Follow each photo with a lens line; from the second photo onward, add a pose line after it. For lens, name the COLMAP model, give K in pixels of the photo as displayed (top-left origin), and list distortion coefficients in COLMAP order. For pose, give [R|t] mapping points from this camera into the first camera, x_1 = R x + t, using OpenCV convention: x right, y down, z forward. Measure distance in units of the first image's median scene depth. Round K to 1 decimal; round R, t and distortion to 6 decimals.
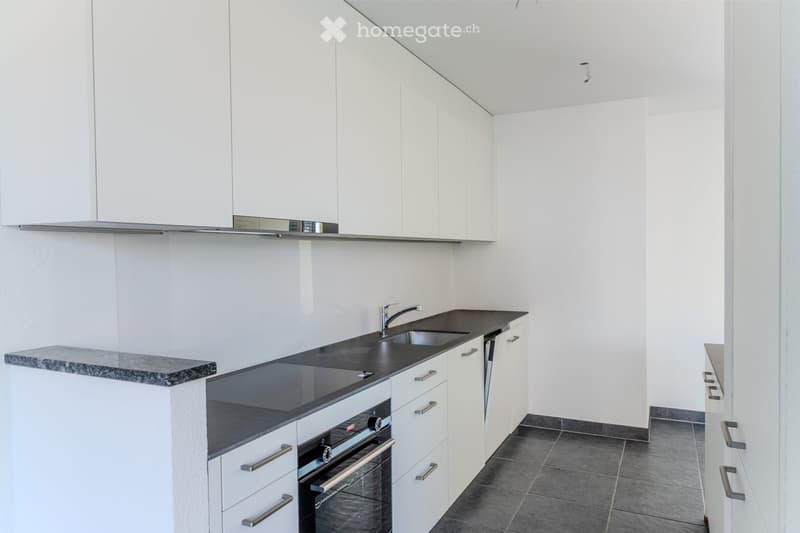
lens RADIAL K [[534.8, 0, 400.0], [0, 534.8, 266.5], [0, 0, 1]] dist [-0.003091, 0.000283]
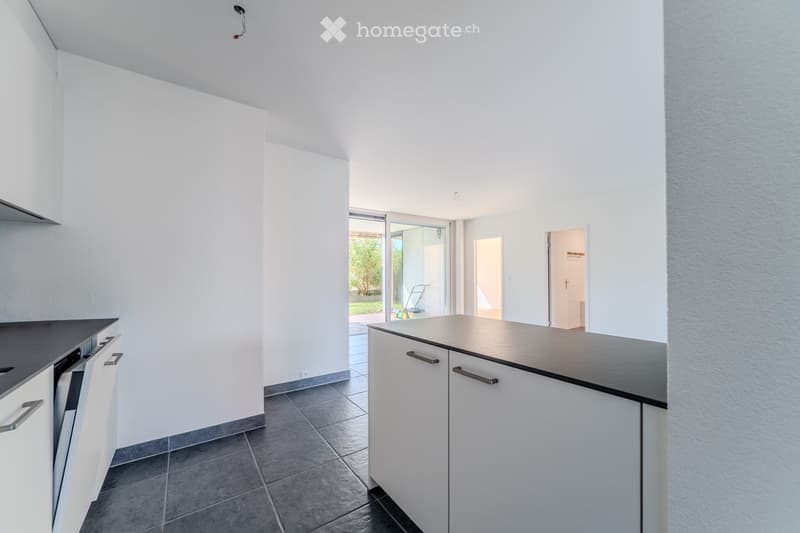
lens RADIAL K [[305.7, 0, 403.4], [0, 305.7, 271.3], [0, 0, 1]] dist [-0.009933, 0.000379]
pose [[0.466862, 0.024300, 0.883996, 0.043690], [0.017361, 0.999178, -0.036636, 0.043766], [-0.884160, 0.032451, 0.466056, 0.460620]]
